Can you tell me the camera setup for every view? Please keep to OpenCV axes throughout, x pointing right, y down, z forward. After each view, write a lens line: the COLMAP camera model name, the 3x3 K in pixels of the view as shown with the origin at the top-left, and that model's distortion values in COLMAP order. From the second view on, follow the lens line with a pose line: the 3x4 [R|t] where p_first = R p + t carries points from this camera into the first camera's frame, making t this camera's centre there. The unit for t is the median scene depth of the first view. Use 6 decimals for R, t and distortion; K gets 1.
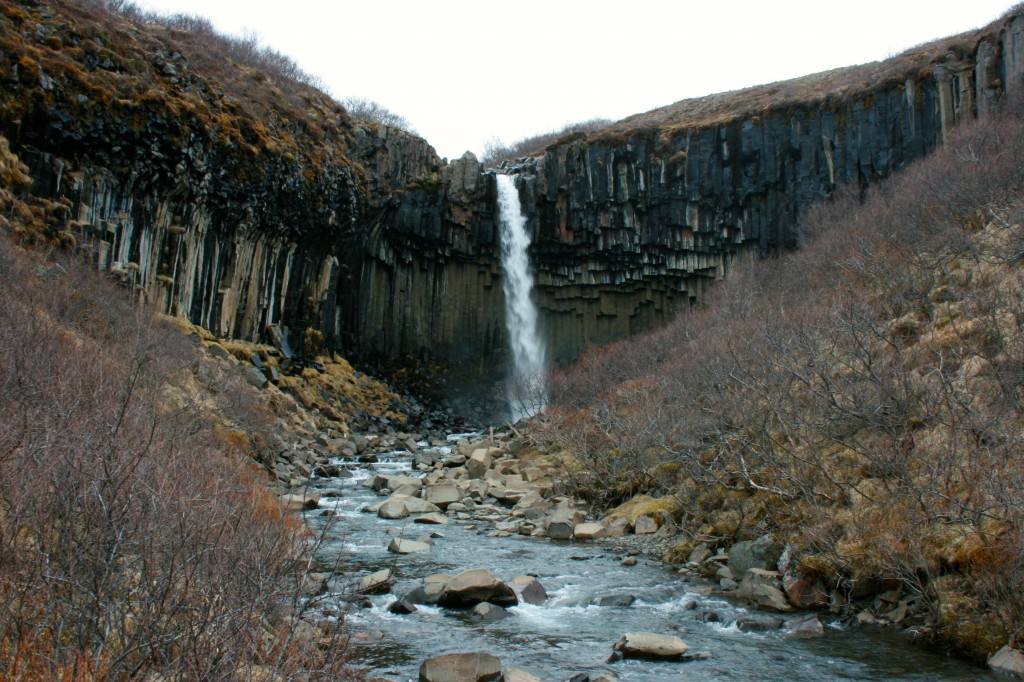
lens RADIAL K [[1050.5, 0, 512.0], [0, 1050.5, 341.0], [0, 0, 1]] dist [-0.063104, 0.025485]
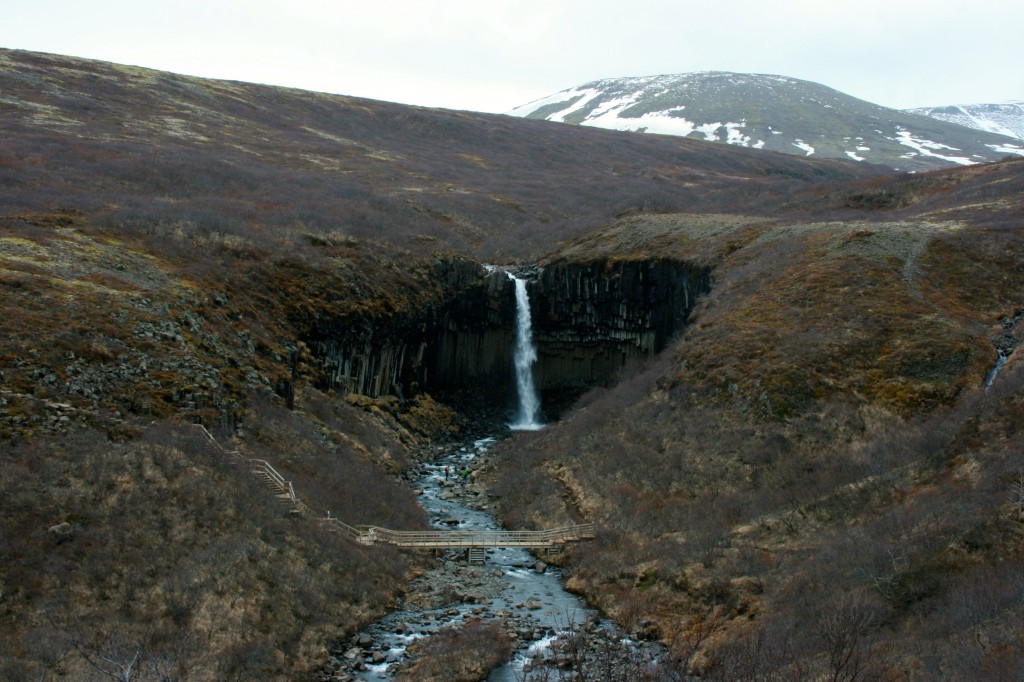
lens RADIAL K [[1050.5, 0, 512.0], [0, 1050.5, 341.0], [0, 0, 1]] dist [-0.063104, 0.025485]
pose [[0.996891, 0.029056, -0.073233, 0.117710], [-0.022854, 0.996192, 0.084138, -0.216161], [0.075399, -0.082202, 0.993759, -0.806200]]
